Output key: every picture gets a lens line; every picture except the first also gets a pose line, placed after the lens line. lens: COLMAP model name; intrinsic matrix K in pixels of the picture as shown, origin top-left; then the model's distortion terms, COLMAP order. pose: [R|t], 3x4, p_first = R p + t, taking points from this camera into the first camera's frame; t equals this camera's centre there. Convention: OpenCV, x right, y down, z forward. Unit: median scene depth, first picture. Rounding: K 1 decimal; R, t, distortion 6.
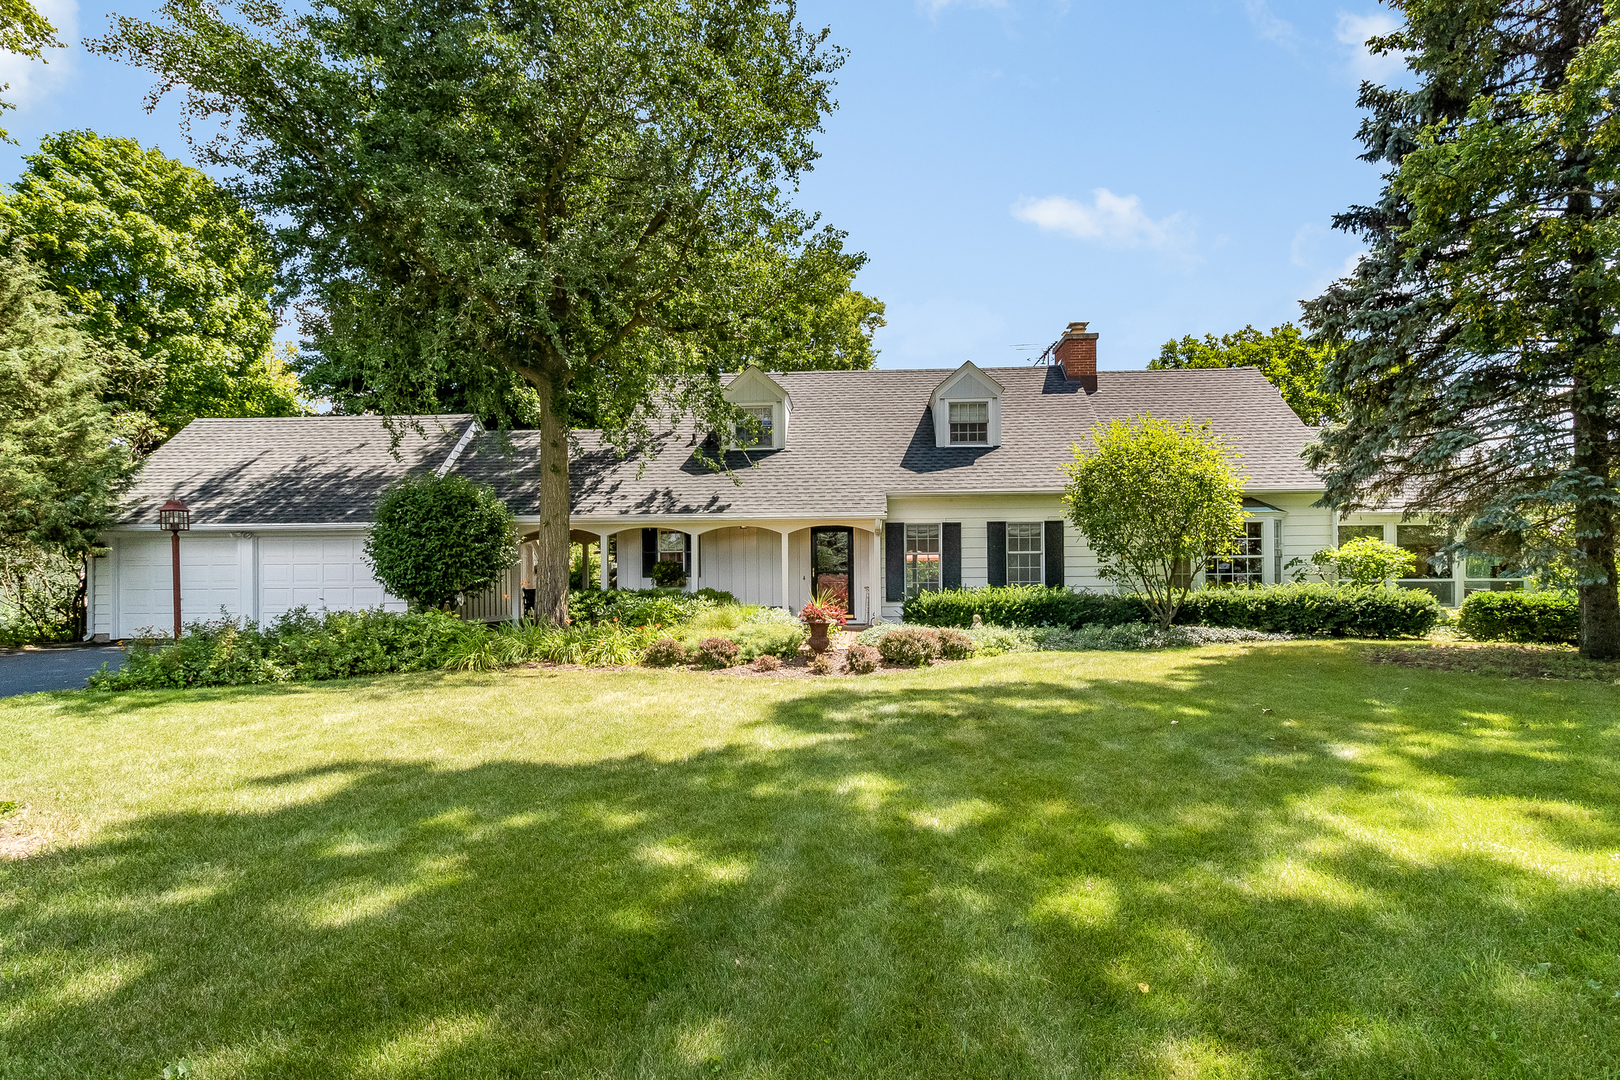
lens RADIAL K [[842.4, 0, 811.2], [0, 842.4, 544.8], [0, 0, 1]] dist [0.000225, 0.000292]
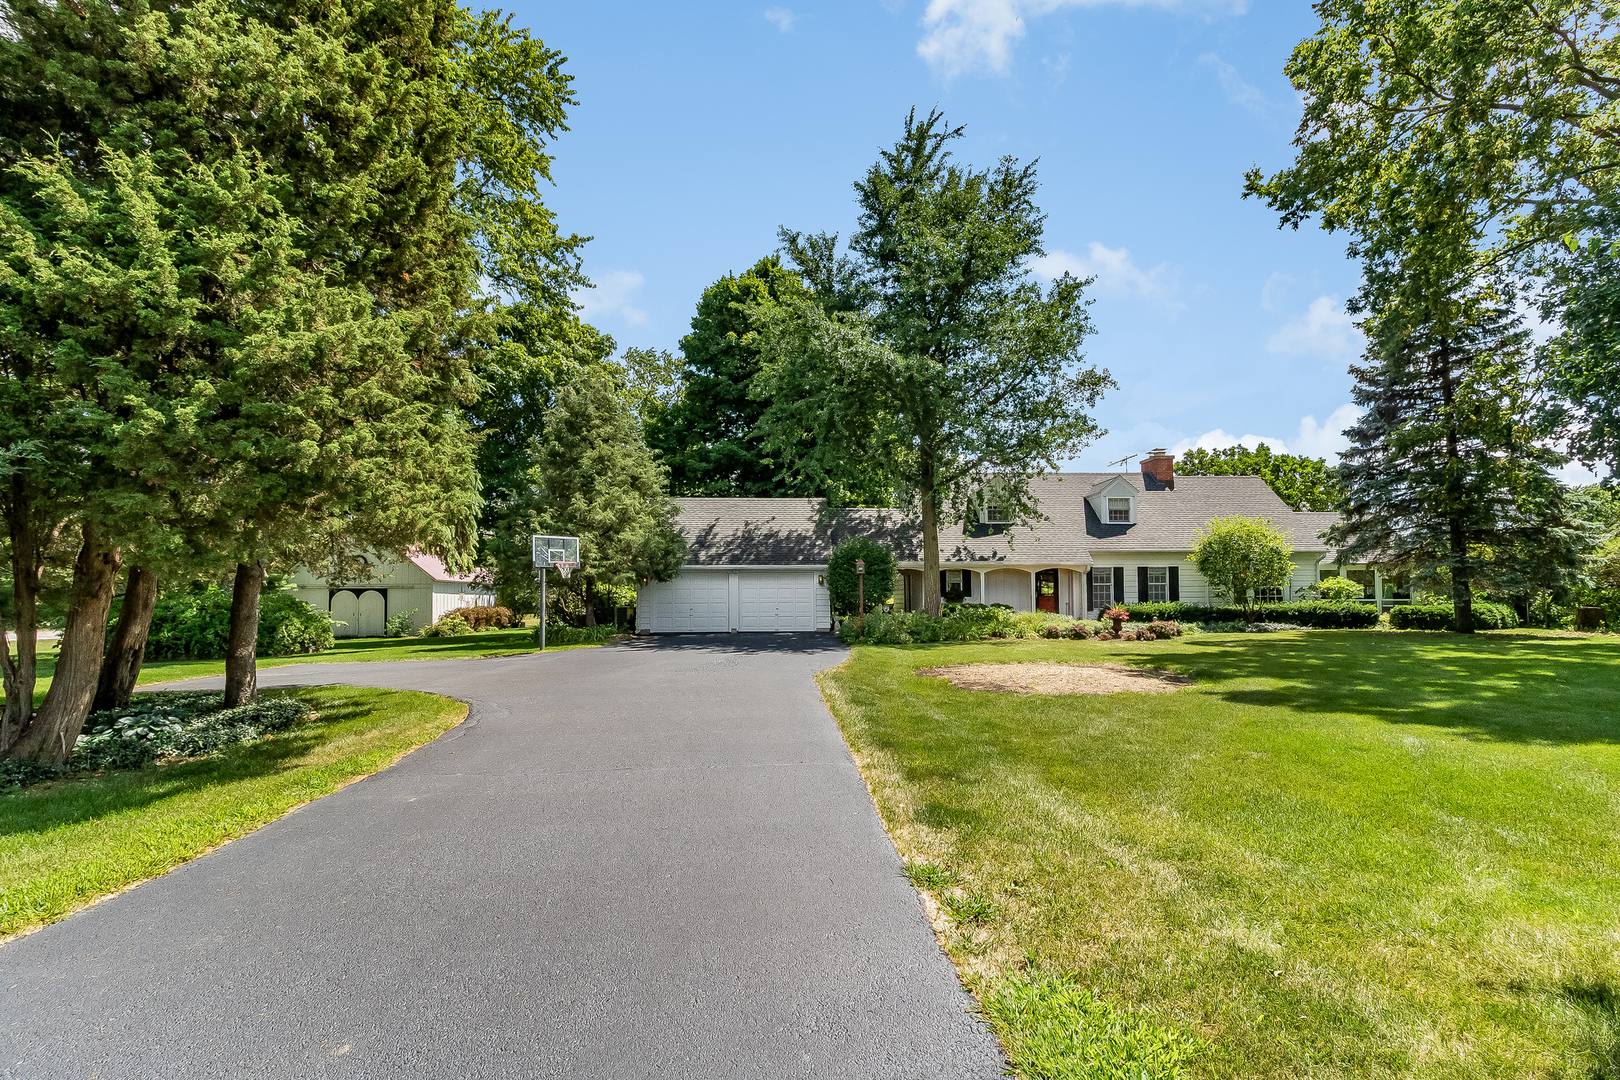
lens RADIAL K [[764.8, 0, 807.7], [0, 764.8, 541.0], [0, 0, 1]] dist [-0.000086, -0.000700]
pose [[0.995904, 0.011106, 0.089730, -0.657396], [-0.008038, 0.999373, -0.034481, -0.020212], [-0.090056, 0.033619, 0.995369, -0.586963]]
